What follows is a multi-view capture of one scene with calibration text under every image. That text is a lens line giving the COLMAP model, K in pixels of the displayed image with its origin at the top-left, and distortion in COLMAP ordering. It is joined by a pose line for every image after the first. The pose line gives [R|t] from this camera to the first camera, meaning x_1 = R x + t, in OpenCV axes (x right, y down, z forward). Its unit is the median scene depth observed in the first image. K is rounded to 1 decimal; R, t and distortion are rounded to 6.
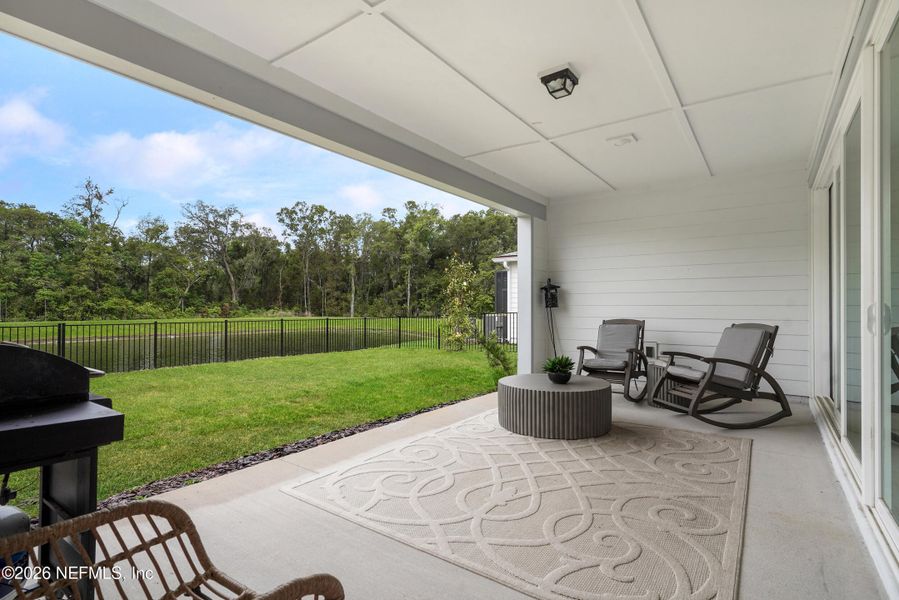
lens RADIAL K [[442.4, 0, 453.4], [0, 442.4, 301.2], [0, 0, 1]] dist [0.005963, 0.000643]
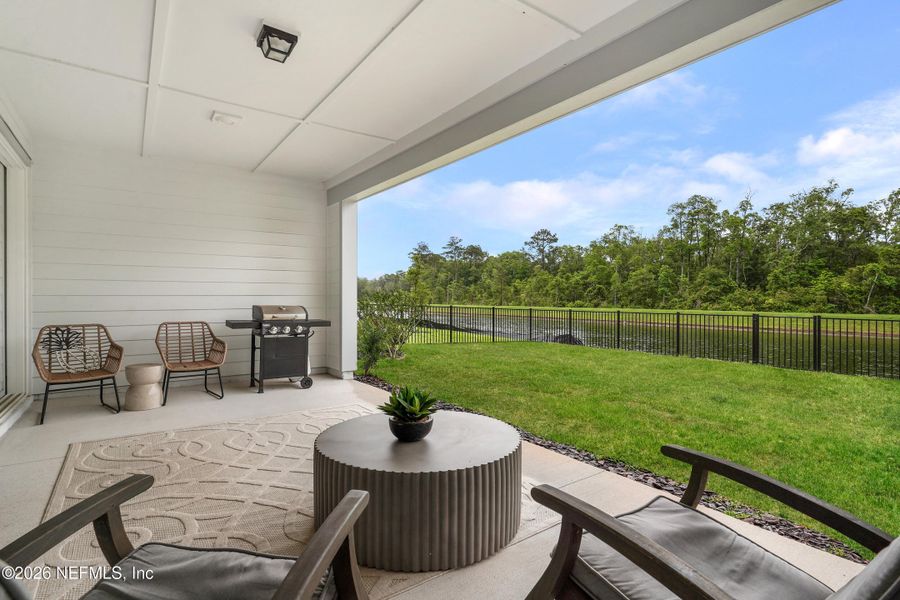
lens RADIAL K [[442.9, 0, 453.9], [0, 442.9, 301.2], [0, 0, 1]] dist [0.005963, 0.000643]
pose [[-0.307326, 0.004589, -0.951593, 0.056282], [0.009676, 0.999952, 0.001697, 0.001458], [0.951555, -0.008686, -0.307356, 0.092976]]
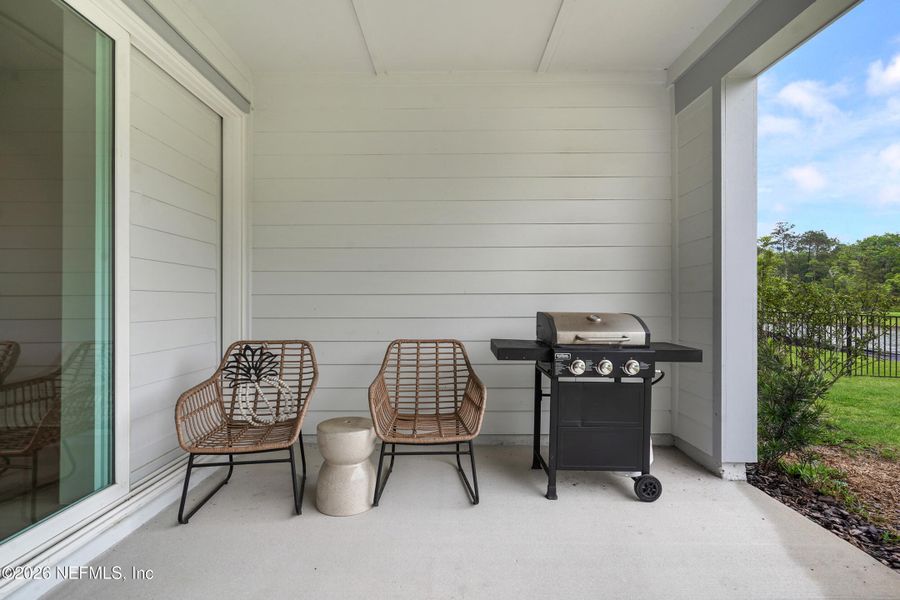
lens RADIAL K [[442.9, 0, 453.9], [0, 442.9, 301.2], [0, 0, 1]] dist [0.005963, 0.000643]
pose [[-0.806125, -0.001332, -0.591744, 0.014024], [0.004710, 0.999951, -0.008667, 0.001267], [0.591727, -0.009774, -0.806079, 0.055475]]
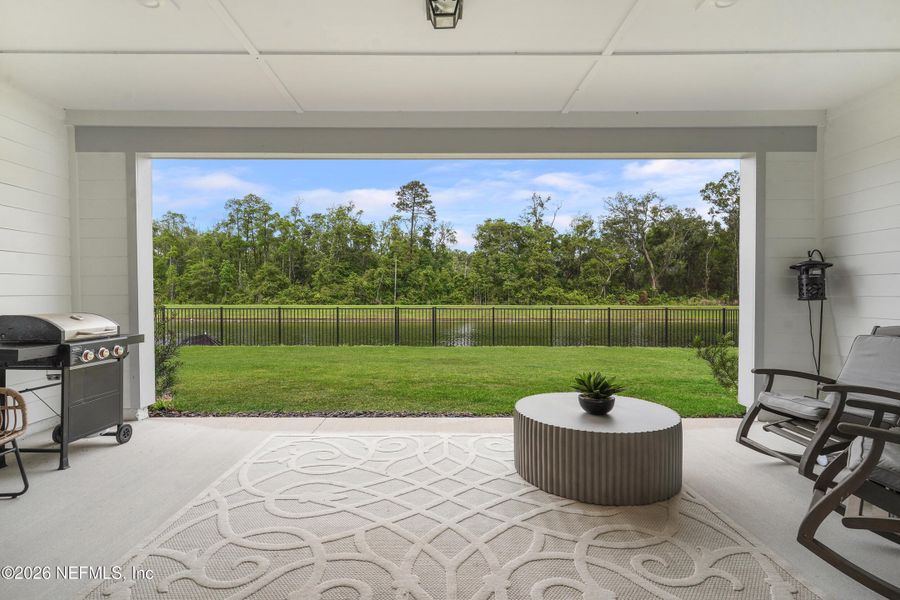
lens RADIAL K [[450.8, 0, 435.1], [0, 450.8, 299.6], [0, 0, 1]] dist [-0.006968, -0.000247]
pose [[0.576683, 0.010273, -0.816903, 0.050145], [0.010426, 0.999747, 0.019933, -0.000384], [0.816902, -0.020012, 0.576430, 0.030826]]
